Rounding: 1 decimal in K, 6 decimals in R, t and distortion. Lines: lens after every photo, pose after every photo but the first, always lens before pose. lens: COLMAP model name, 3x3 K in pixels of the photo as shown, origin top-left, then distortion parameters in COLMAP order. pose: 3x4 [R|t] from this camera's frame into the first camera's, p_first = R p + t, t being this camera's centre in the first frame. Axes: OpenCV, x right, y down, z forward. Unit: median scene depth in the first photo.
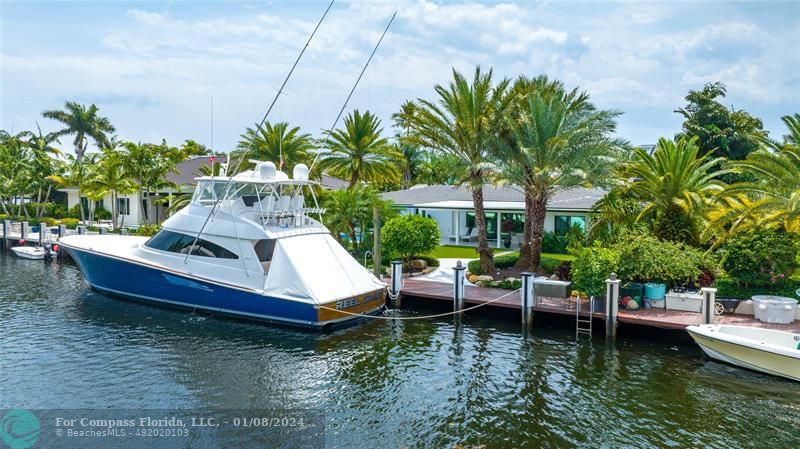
lens RADIAL K [[553.4, 0, 400.0], [0, 553.4, 224.5], [0, 0, 1]] dist [0.010877, 0.003855]
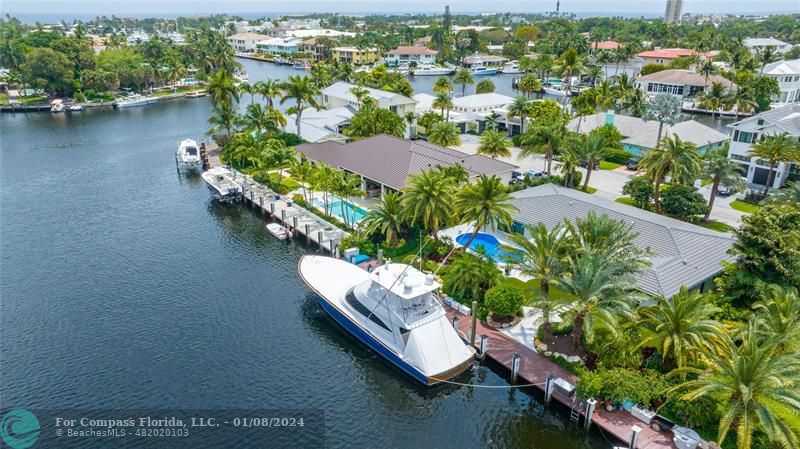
lens RADIAL K [[553.4, 0, 400.0], [0, 553.4, 224.5], [0, 0, 1]] dist [0.010877, 0.003855]
pose [[0.944707, 0.114607, -0.307236, 0.245358], [-0.019181, 0.954645, 0.297129, -0.793523], [0.327354, -0.274807, 0.904058, -0.522074]]
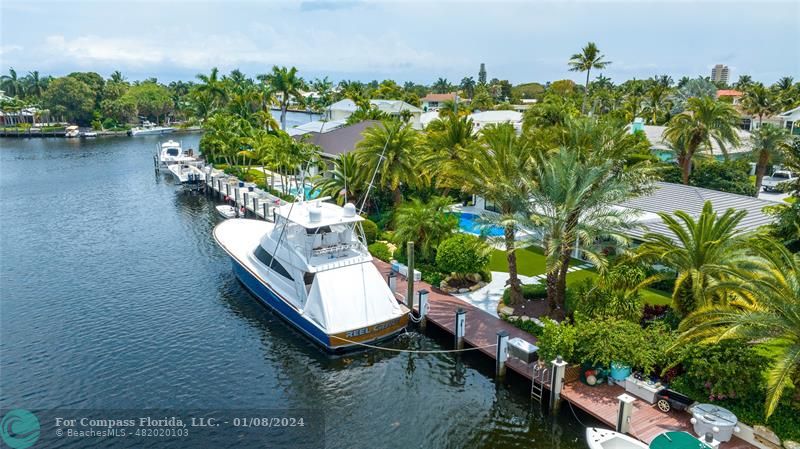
lens RADIAL K [[553.4, 0, 400.0], [0, 553.4, 224.5], [0, 0, 1]] dist [0.010877, 0.003855]
pose [[0.915970, 0.094112, -0.390054, 0.425588], [-0.024560, 0.983432, 0.179606, -0.303549], [0.400495, -0.154934, 0.903105, -0.062333]]
